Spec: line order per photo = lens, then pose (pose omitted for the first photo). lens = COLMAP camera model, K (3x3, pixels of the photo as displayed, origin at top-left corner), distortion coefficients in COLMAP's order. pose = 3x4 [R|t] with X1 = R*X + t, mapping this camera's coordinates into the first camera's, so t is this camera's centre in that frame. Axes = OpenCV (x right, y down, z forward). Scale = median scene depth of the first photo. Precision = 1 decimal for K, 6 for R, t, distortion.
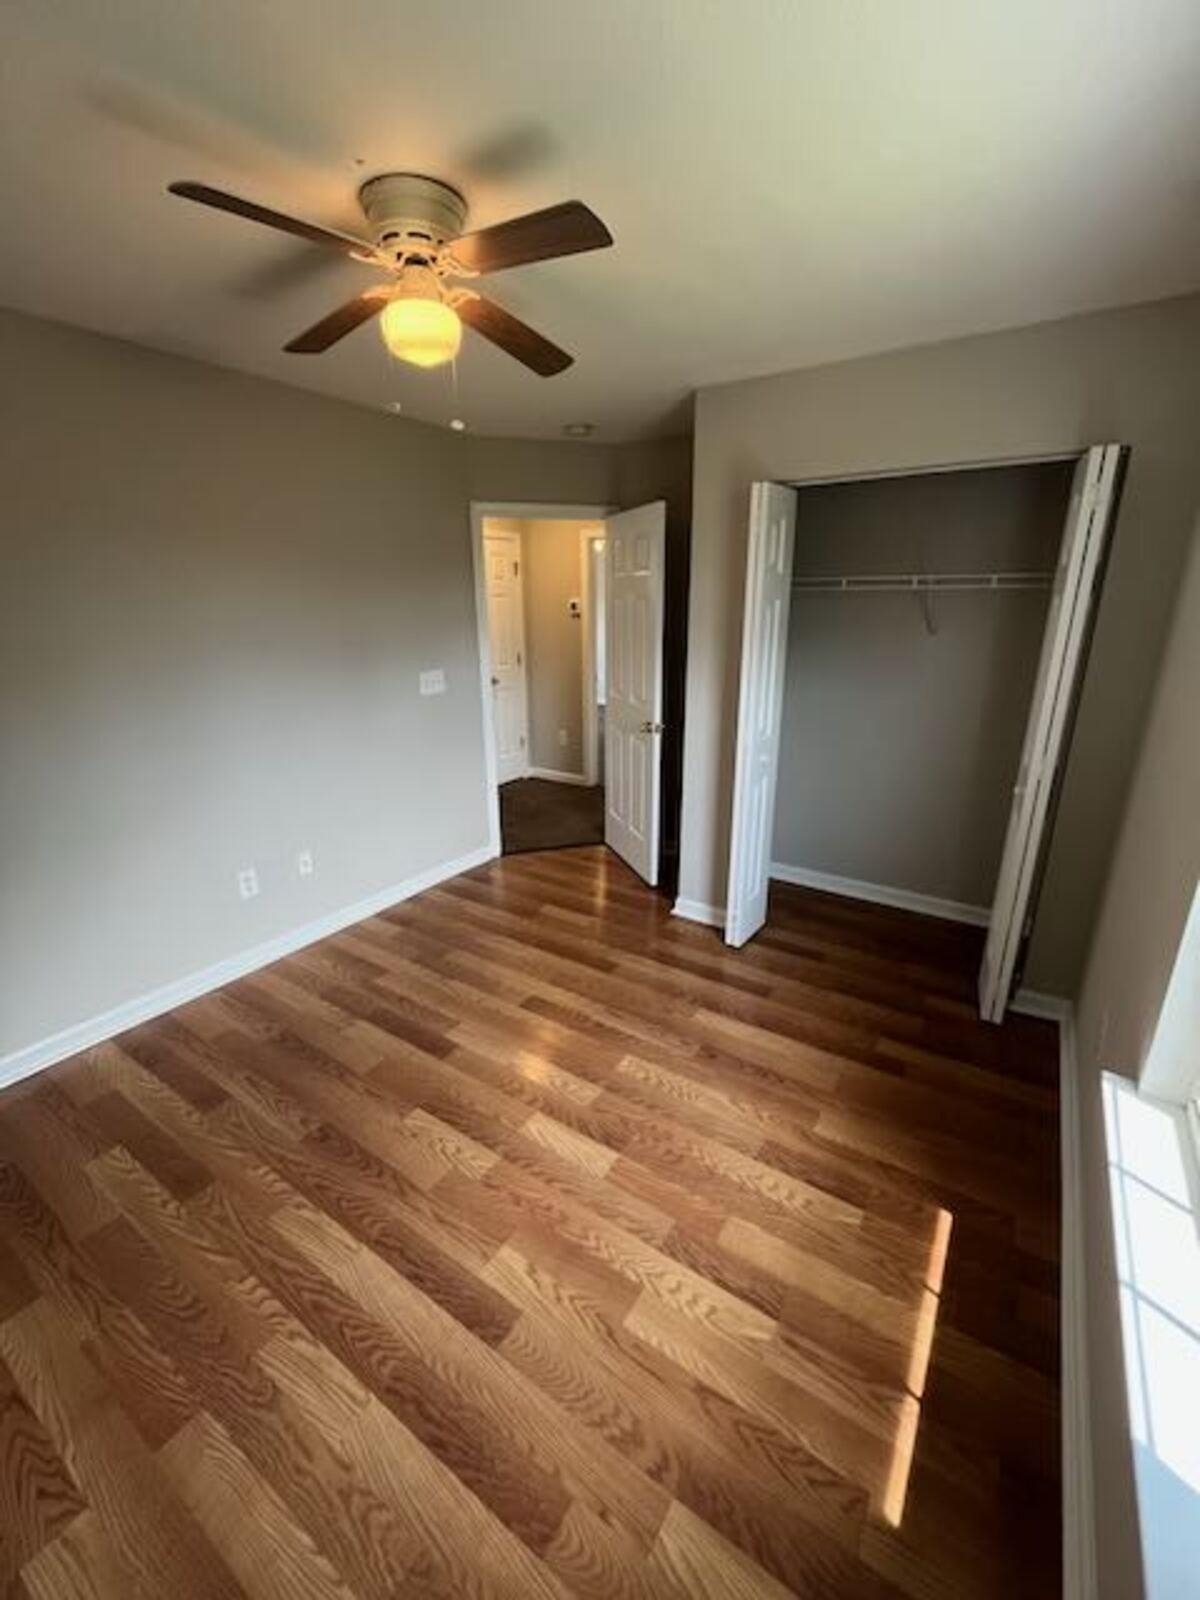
lens RADIAL K [[654.0, 0, 595.0], [0, 654.0, 794.4], [0, 0, 1]] dist [-0.001364, 0.001566]
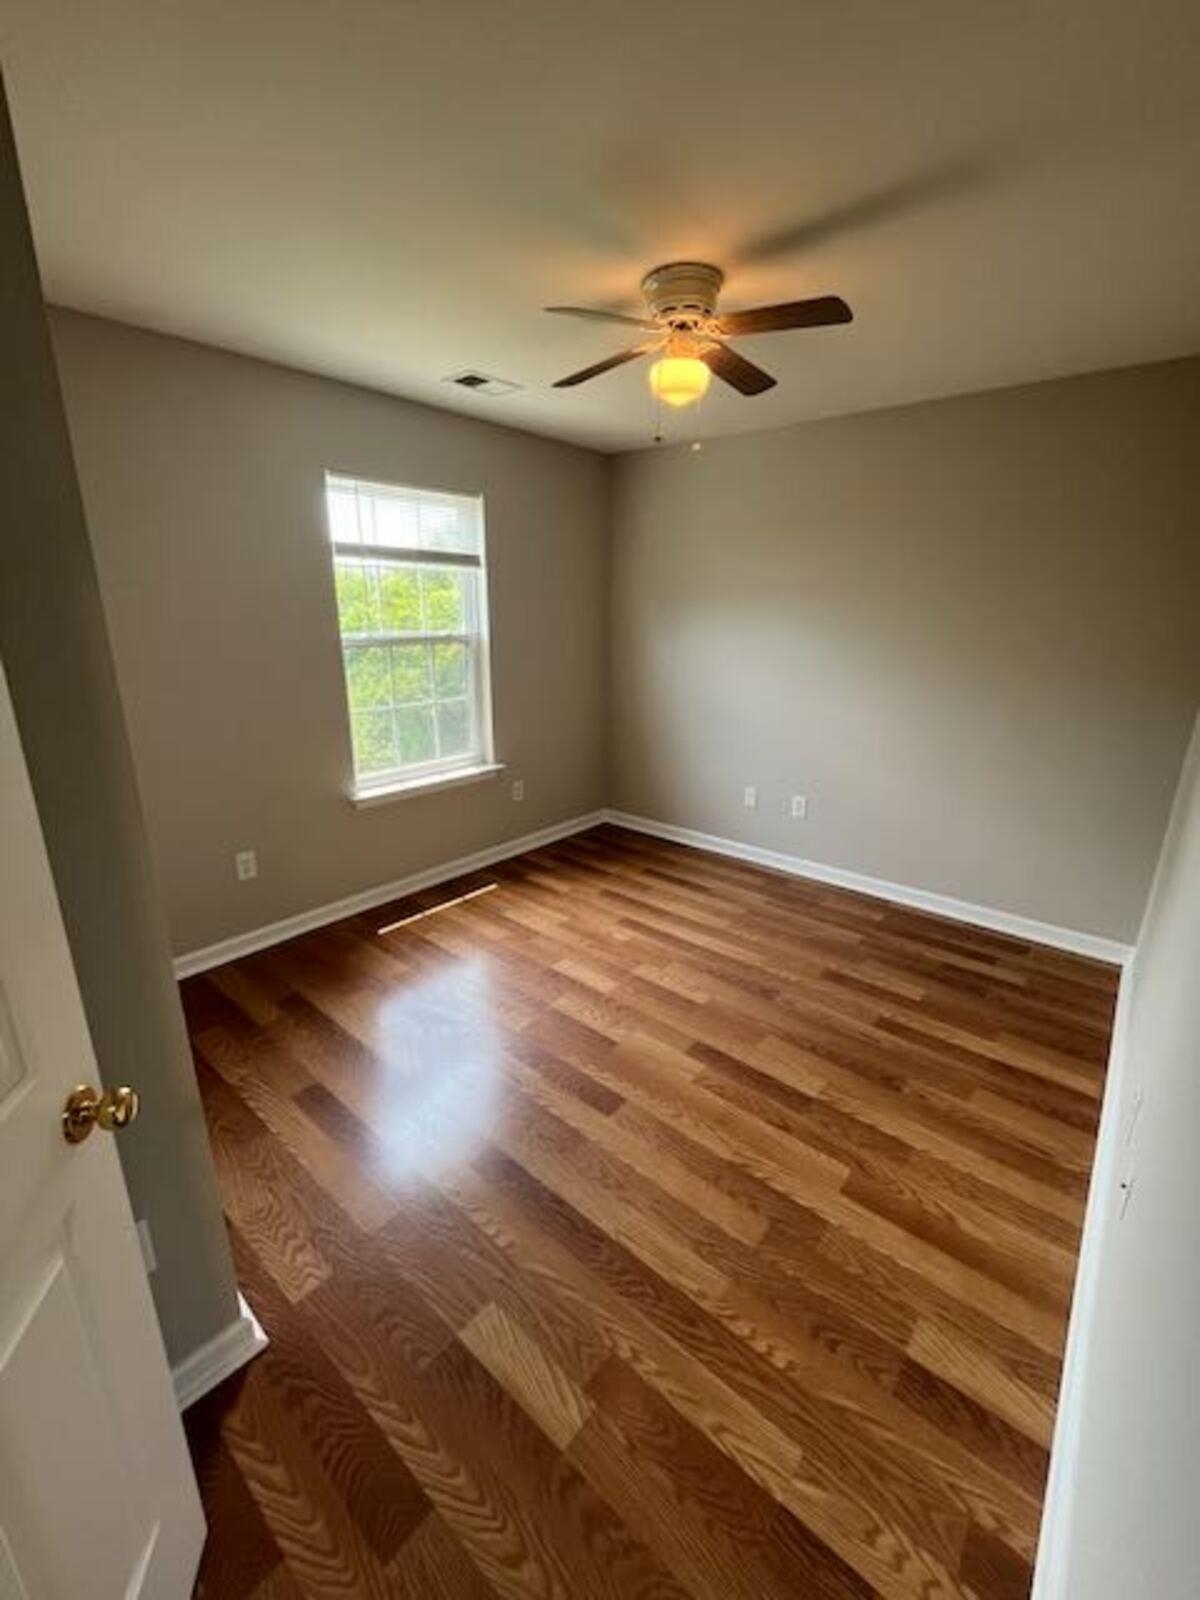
lens RADIAL K [[654.0, 0, 596.0], [0, 654.0, 795.9], [0, 0, 1]] dist [-0.001364, 0.001566]
pose [[-0.993644, -0.031404, 0.108101, -0.180283], [0.032573, 0.839005, 0.543148, -0.484619], [-0.107754, 0.543216, -0.832649, 1.709316]]
